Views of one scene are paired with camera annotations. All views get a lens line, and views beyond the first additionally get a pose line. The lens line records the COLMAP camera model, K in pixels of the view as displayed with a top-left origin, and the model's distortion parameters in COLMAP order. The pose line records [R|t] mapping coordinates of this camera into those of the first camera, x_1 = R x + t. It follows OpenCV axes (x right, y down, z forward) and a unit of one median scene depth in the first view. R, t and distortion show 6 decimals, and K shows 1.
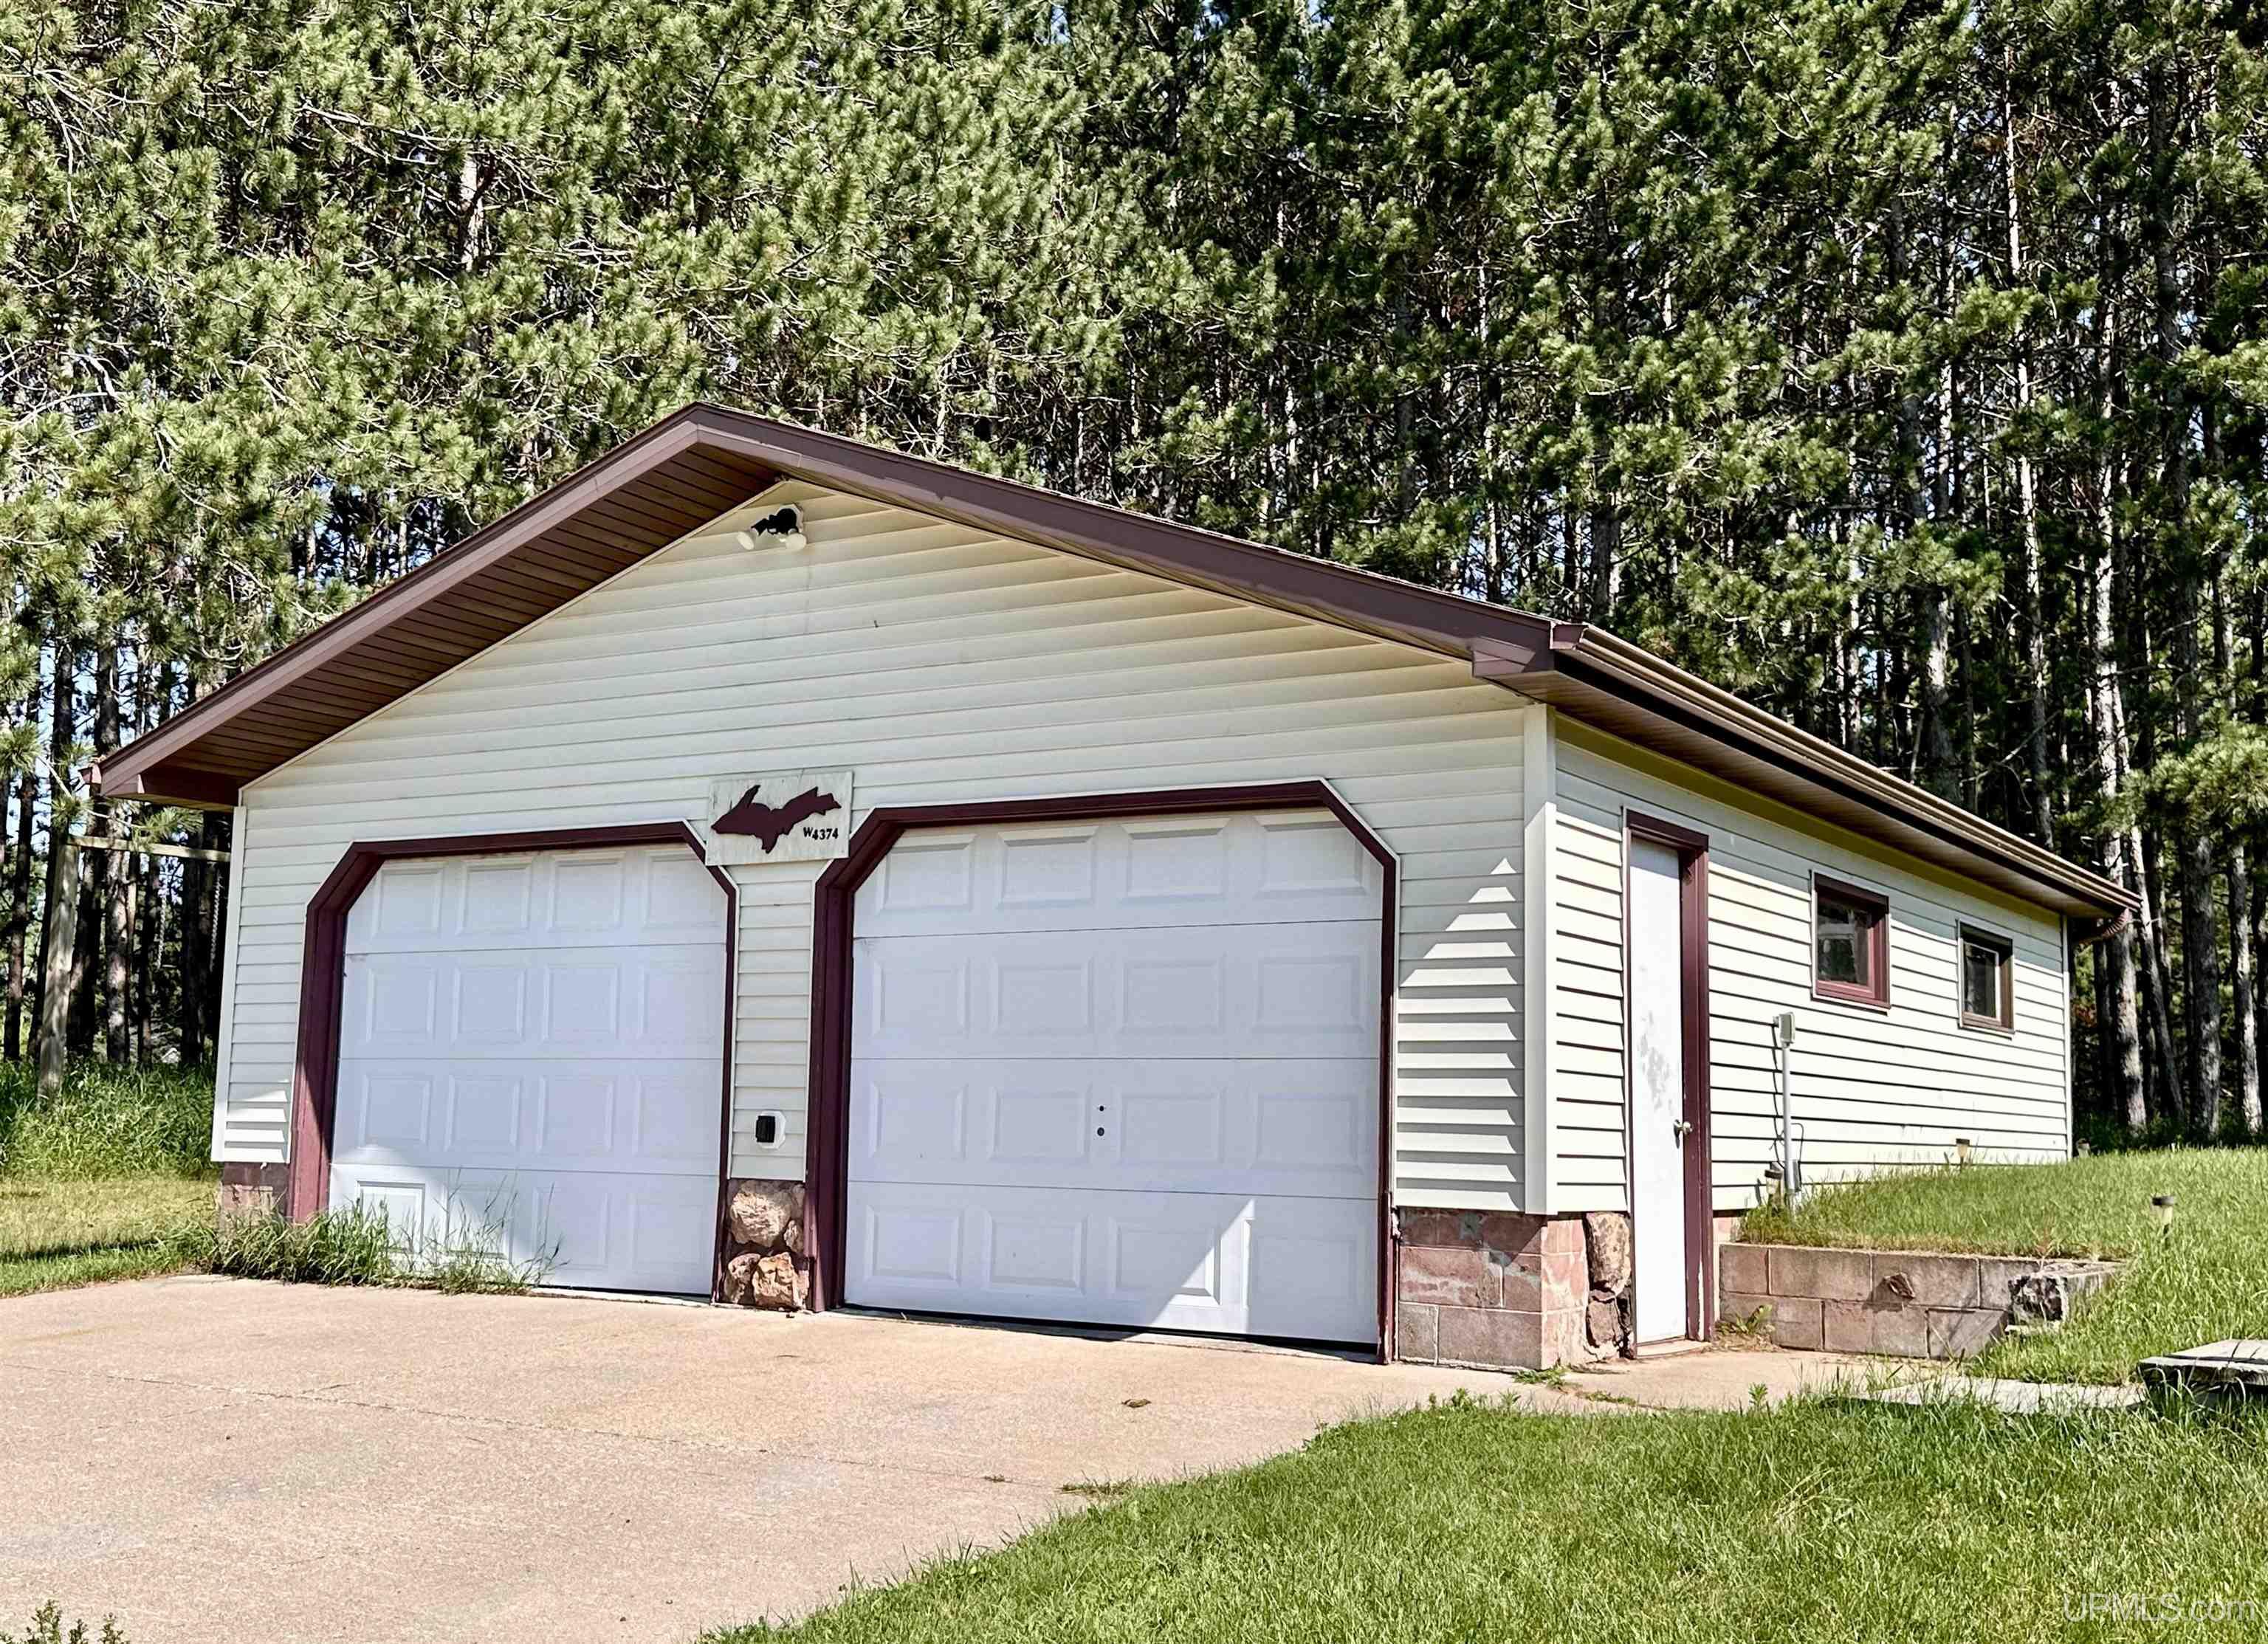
lens RADIAL K [[2412.8, 0, 1134.0], [0, 2412.8, 822.0], [0, 0, 1]] dist [-0.001264, -0.002658]
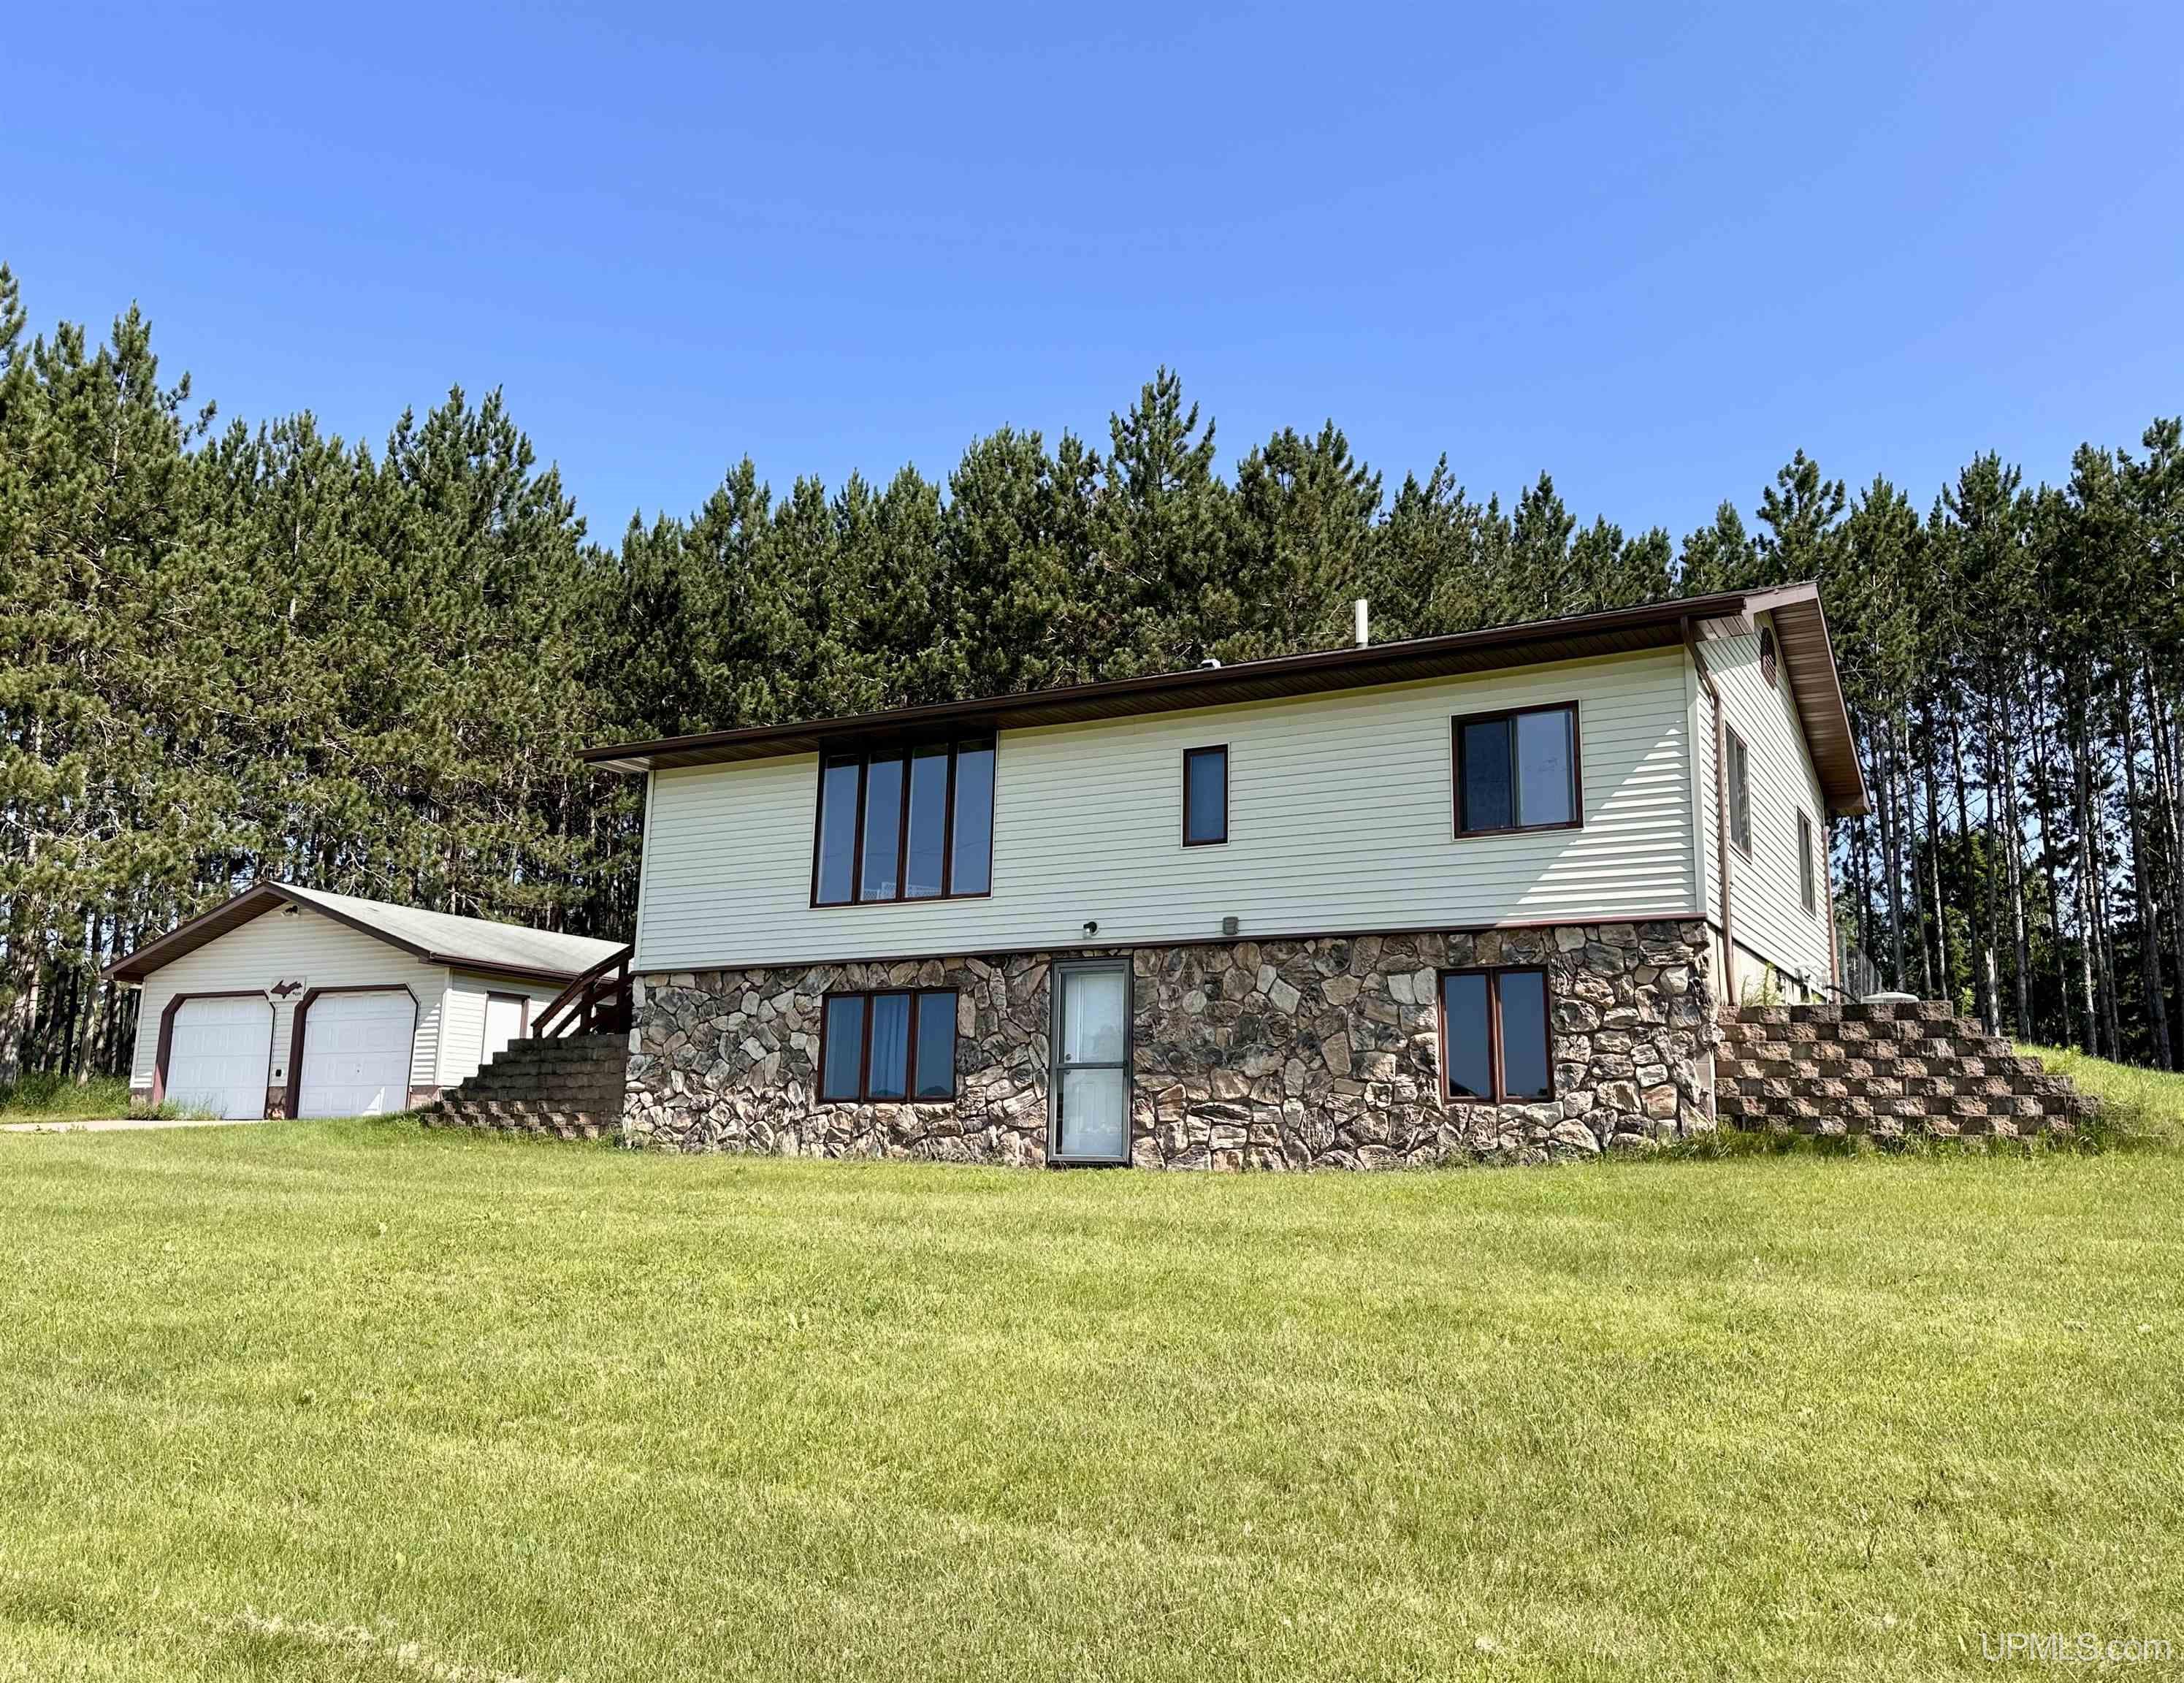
lens RADIAL K [[1833.8, 0, 1092.0], [0, 1833.8, 841.5], [0, 0, 1]] dist [0.007859, -0.003189]
pose [[0.997467, 0.018010, 0.068817, 0.790922], [-0.013557, 0.997817, -0.064626, -0.055976], [-0.069831, 0.063530, 0.995534, -1.703112]]
